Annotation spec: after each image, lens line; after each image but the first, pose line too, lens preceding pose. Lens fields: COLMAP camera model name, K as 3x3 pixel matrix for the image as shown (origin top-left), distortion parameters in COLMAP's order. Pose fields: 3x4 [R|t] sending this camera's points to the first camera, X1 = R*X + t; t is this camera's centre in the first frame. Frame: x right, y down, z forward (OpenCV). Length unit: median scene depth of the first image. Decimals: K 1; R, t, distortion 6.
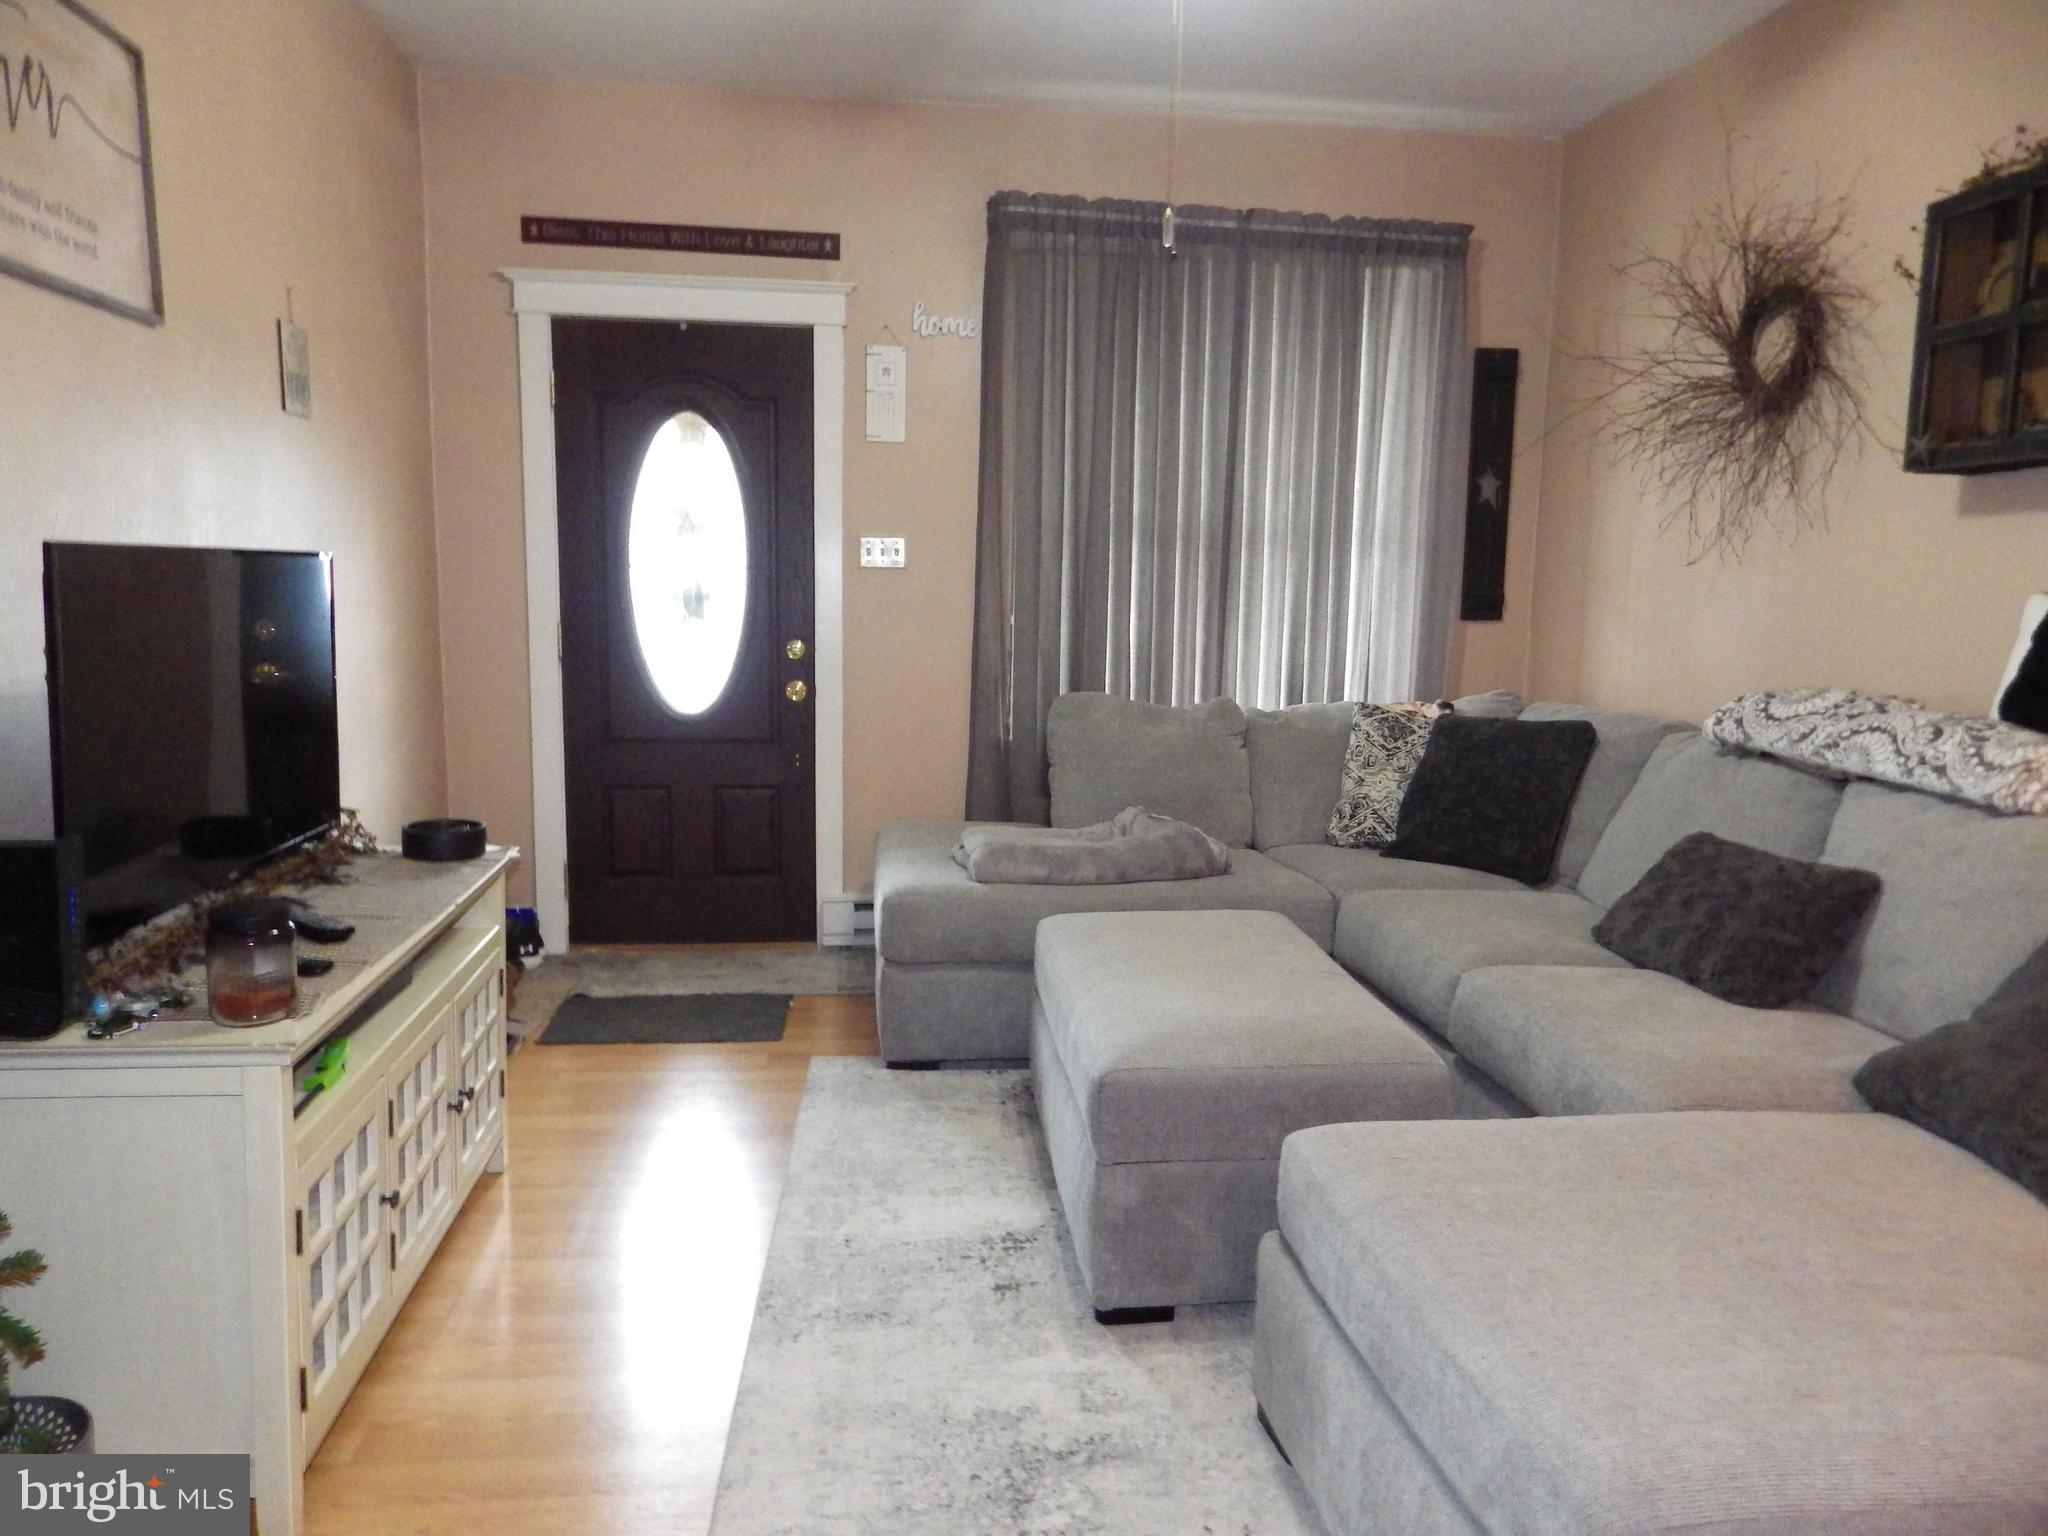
lens RADIAL K [[1369.4, 0, 1032.9], [0, 1369.4, 778.4], [0, 0, 1]] dist [0.011950, -0.006218]
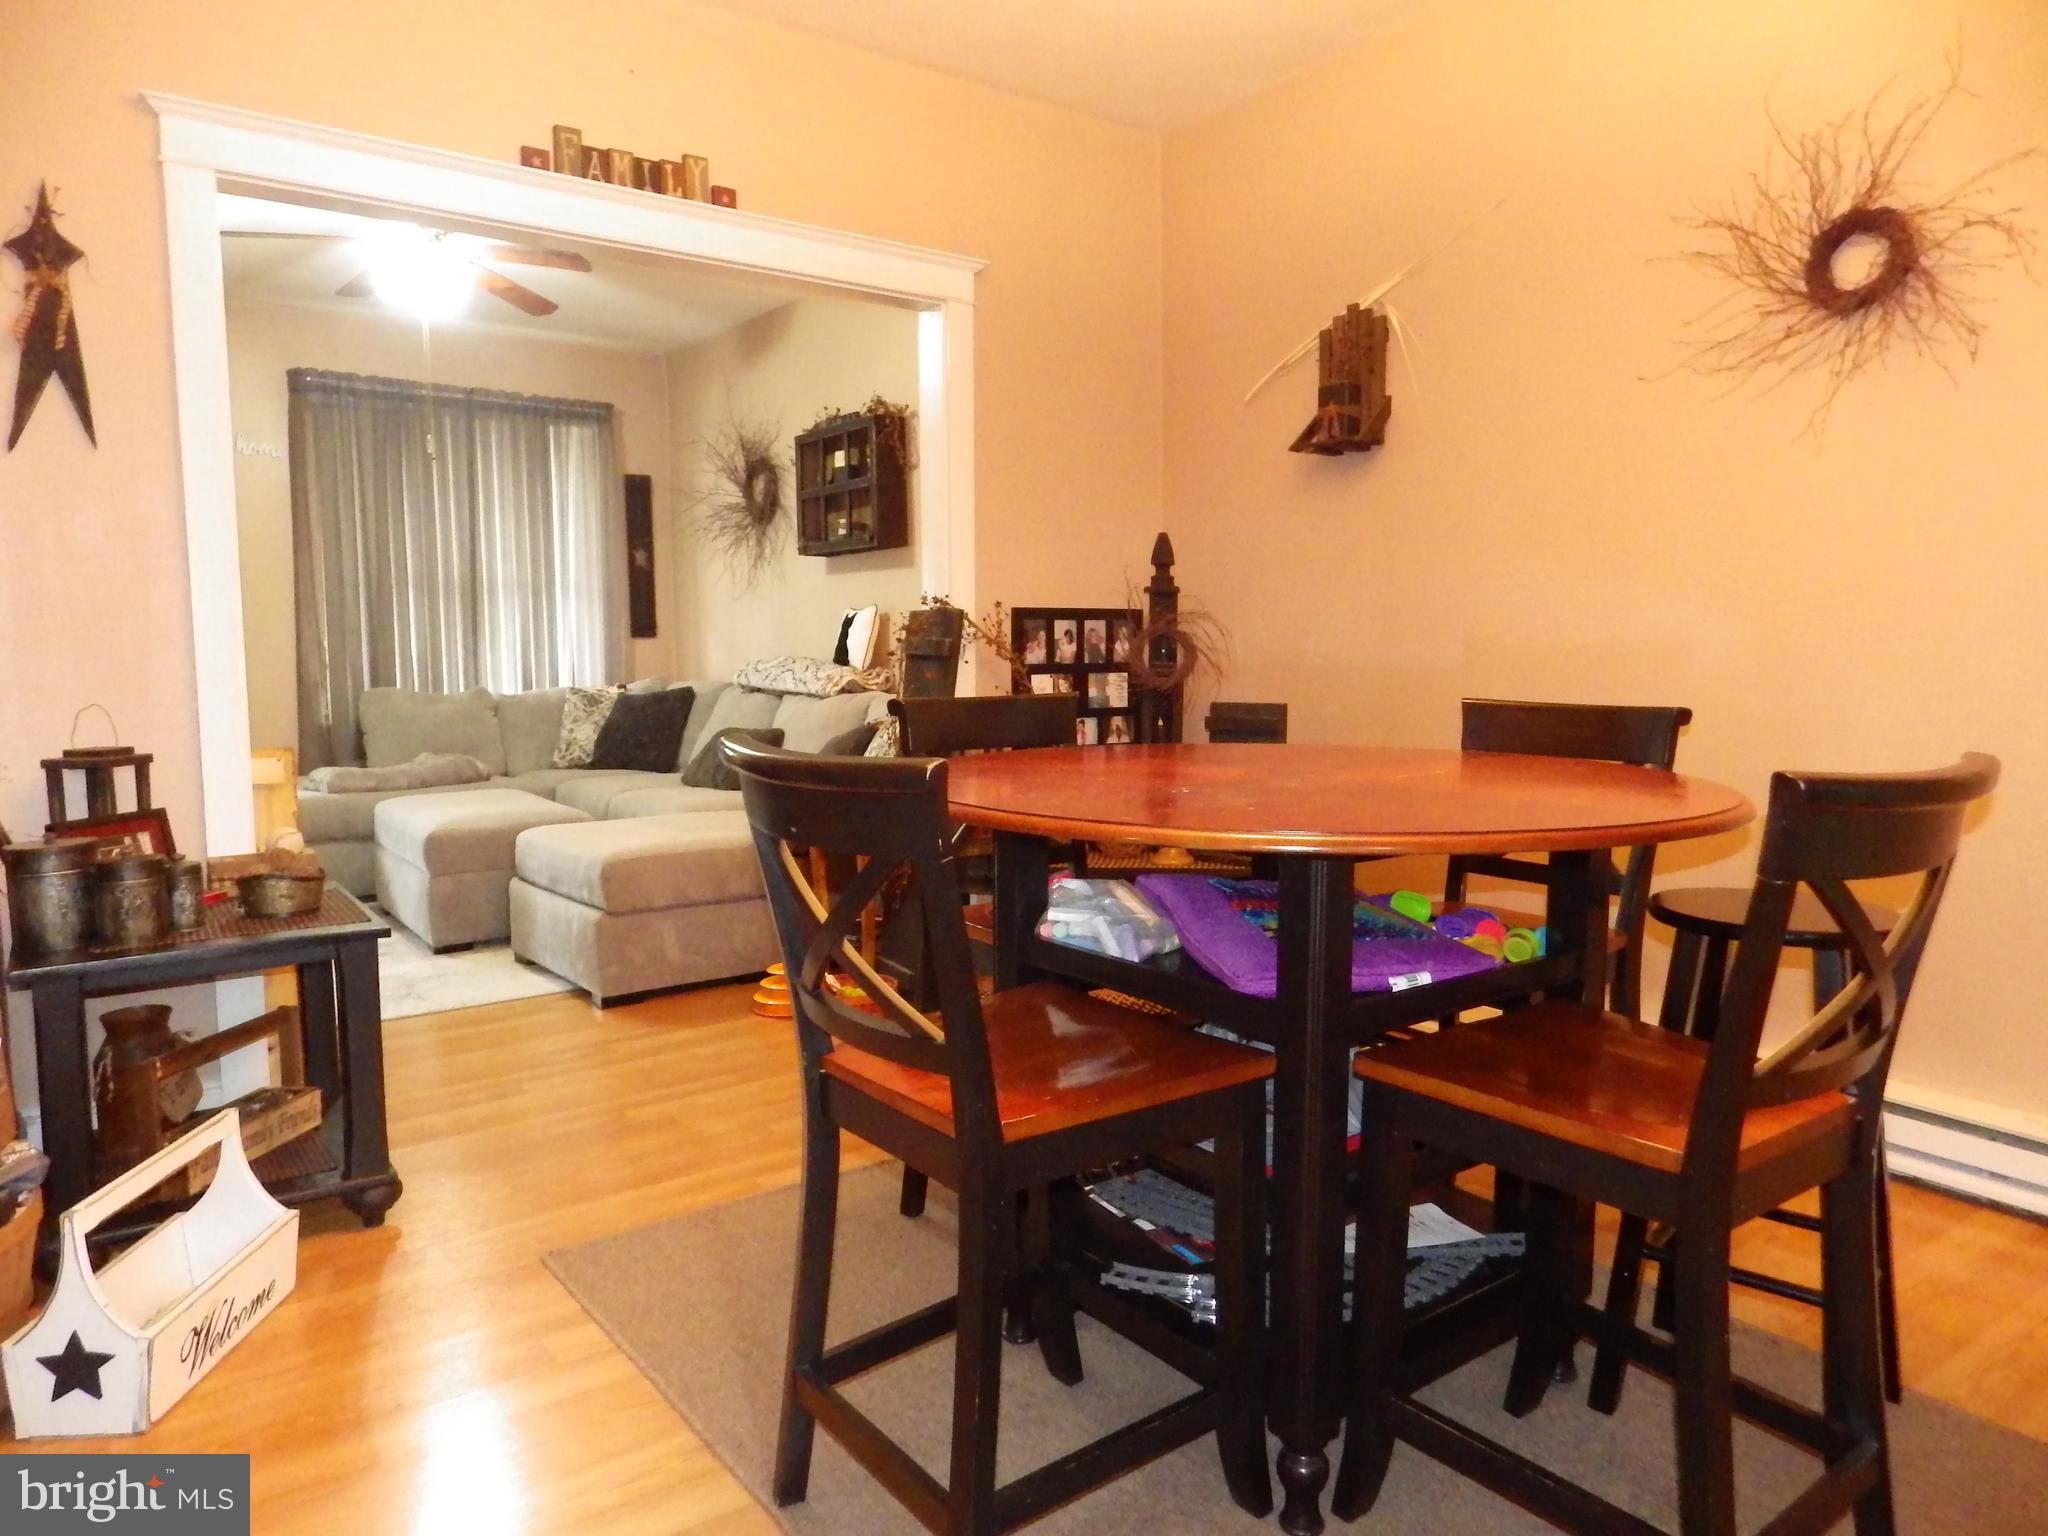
lens RADIAL K [[1369.4, 0, 1029.9], [0, 1369.4, 764.5], [0, 0, 1]] dist [0.011950, -0.006218]
pose [[0.869732, -0.068996, 0.488677, -0.094425], [0.092963, 0.995358, -0.024919, 0.135430], [-0.484689, 0.067102, 0.872109, -0.727375]]
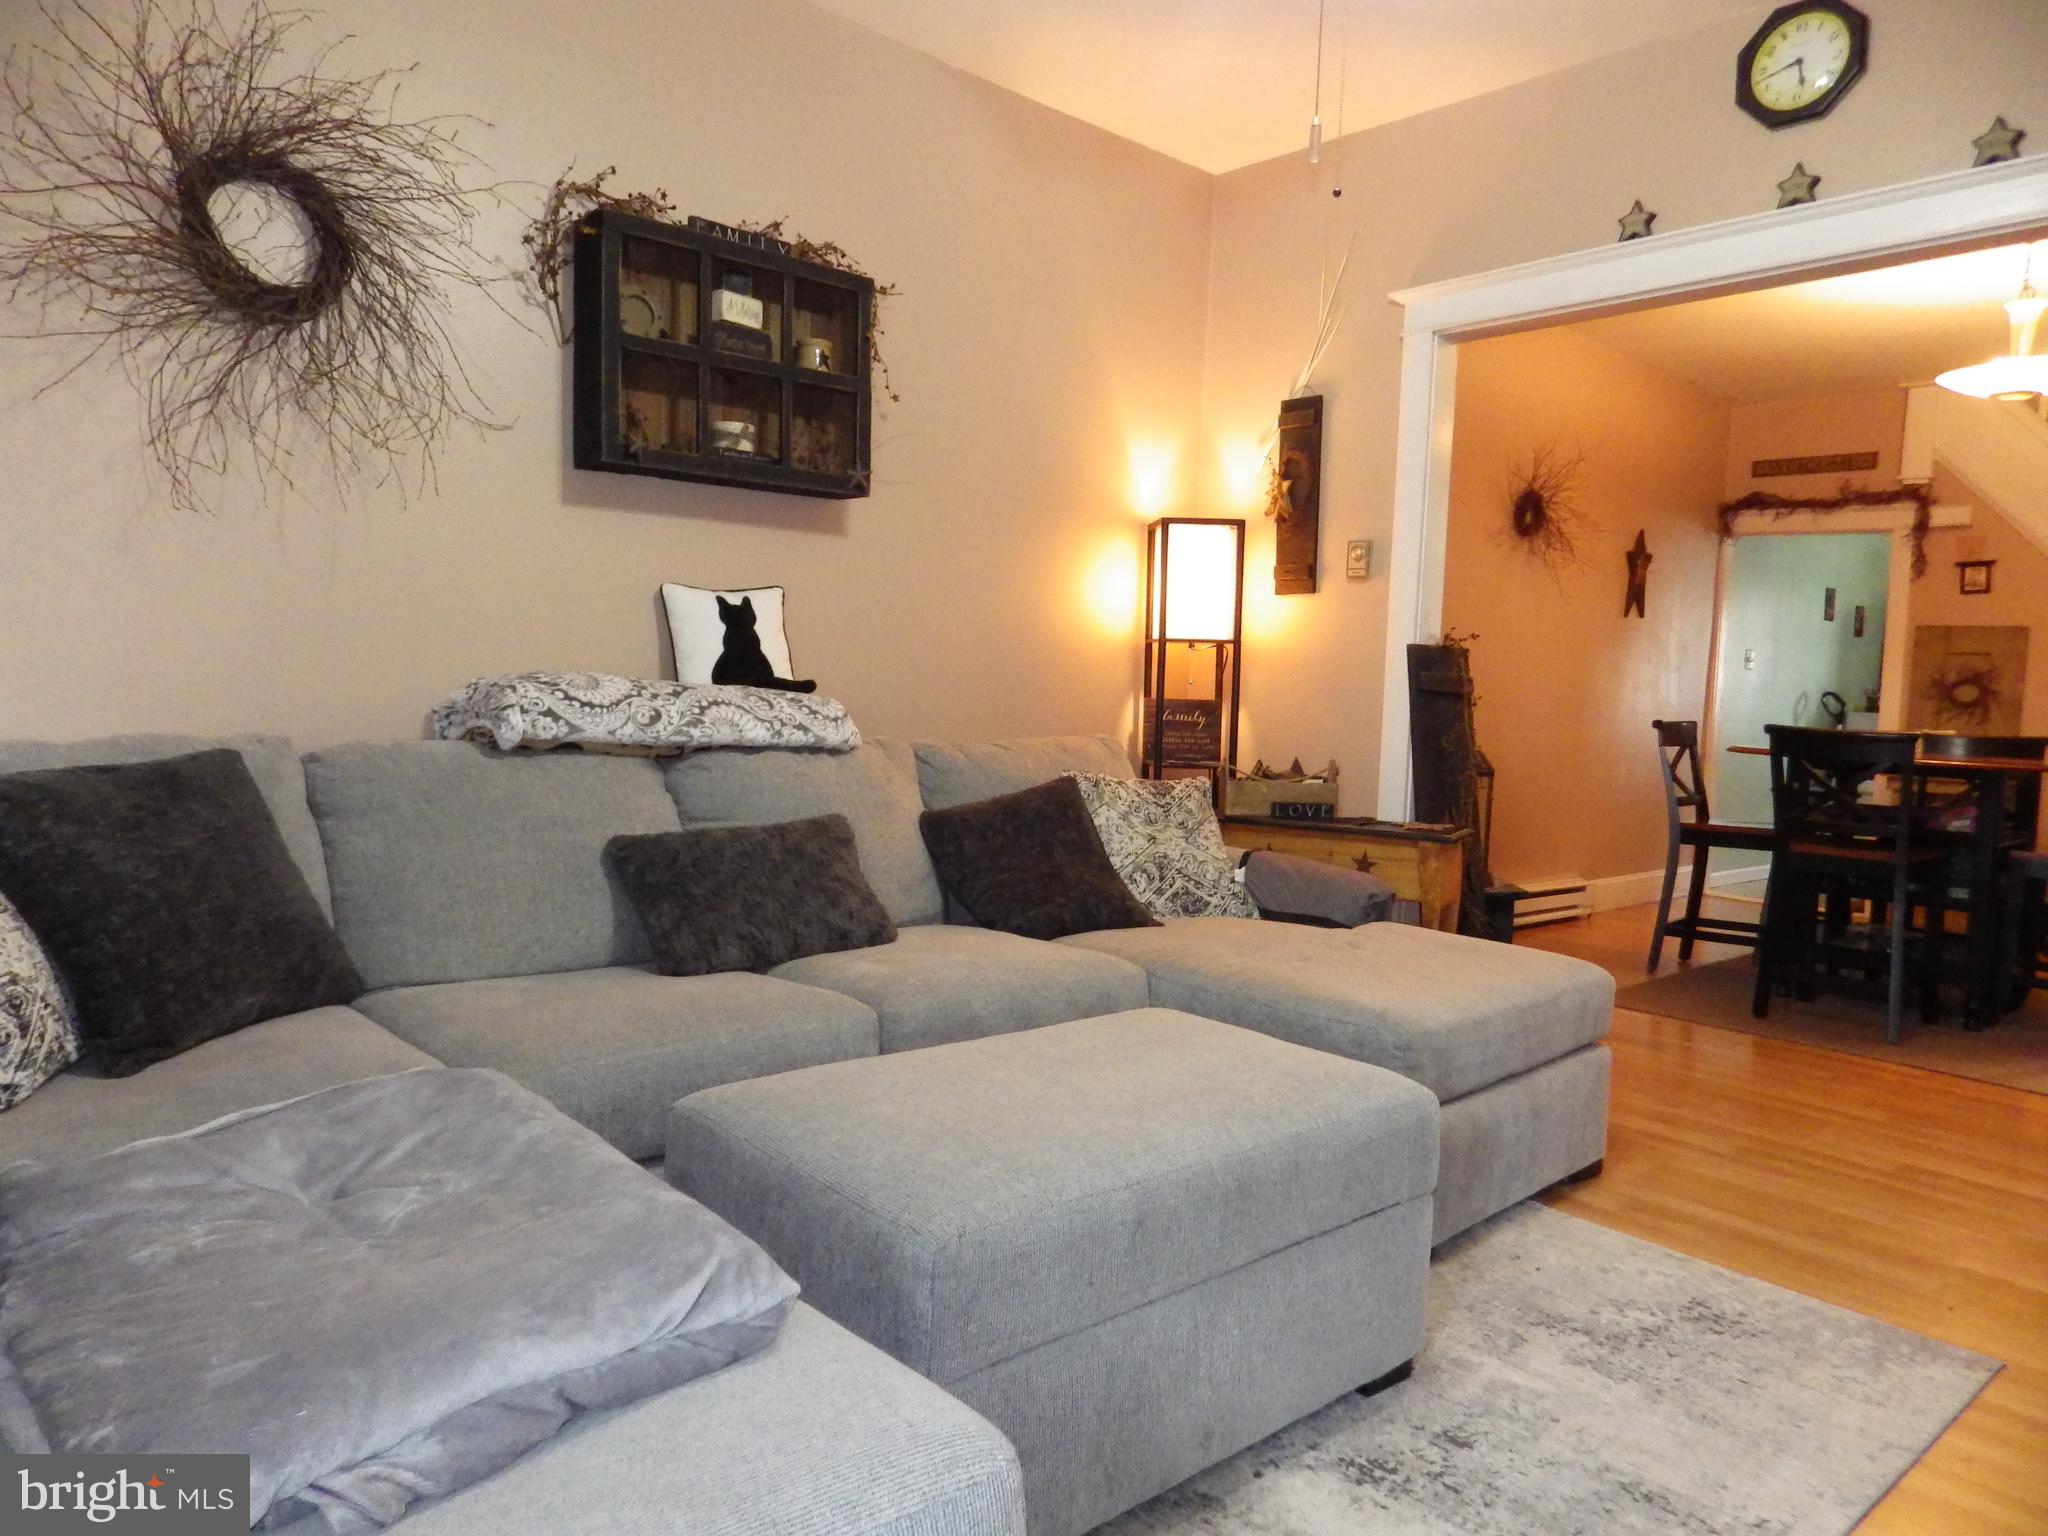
lens RADIAL K [[1369.4, 0, 1026.4], [0, 1369.4, 757.5], [0, 0, 1]] dist [0.011950, -0.006218]
pose [[-0.583266, -0.088237, 0.807475, -0.282567], [0.069833, 0.984955, 0.158074, -0.097304], [-0.809274, 0.148588, -0.568329, 0.926374]]
